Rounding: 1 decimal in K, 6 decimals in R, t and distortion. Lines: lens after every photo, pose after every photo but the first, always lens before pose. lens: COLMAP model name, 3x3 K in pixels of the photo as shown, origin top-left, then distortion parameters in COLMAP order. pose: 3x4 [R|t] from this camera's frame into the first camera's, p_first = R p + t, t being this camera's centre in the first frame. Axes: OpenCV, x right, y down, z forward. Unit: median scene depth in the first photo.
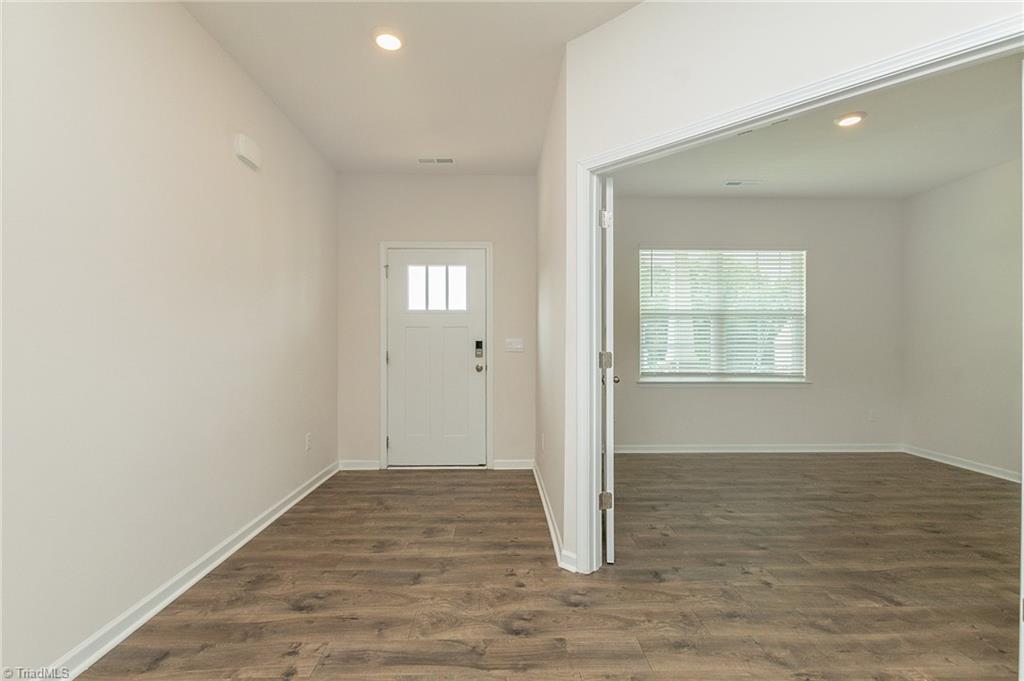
lens RADIAL K [[458.7, 0, 518.3], [0, 458.7, 342.9], [0, 0, 1]] dist [0.004563, 0.000045]
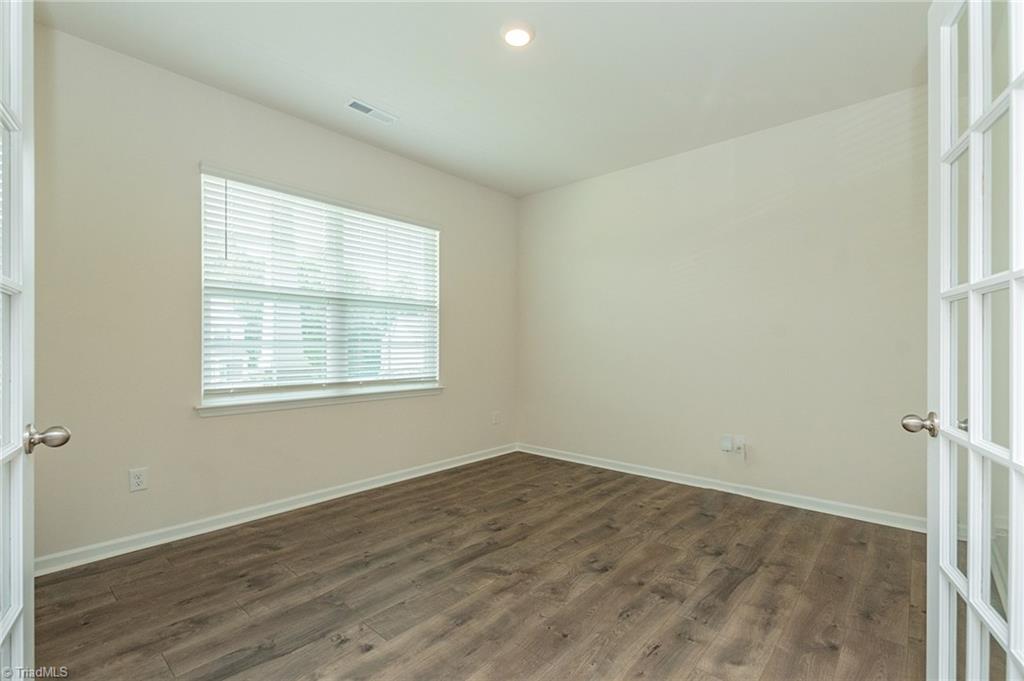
lens RADIAL K [[458.7, 0, 518.3], [0, 458.7, 342.9], [0, 0, 1]] dist [0.004563, 0.000045]
pose [[0.696016, 0.002404, 0.718022, 0.127635], [0.000562, 0.999992, -0.003893, 0.007631], [-0.718026, 0.003113, 0.696009, 0.321272]]
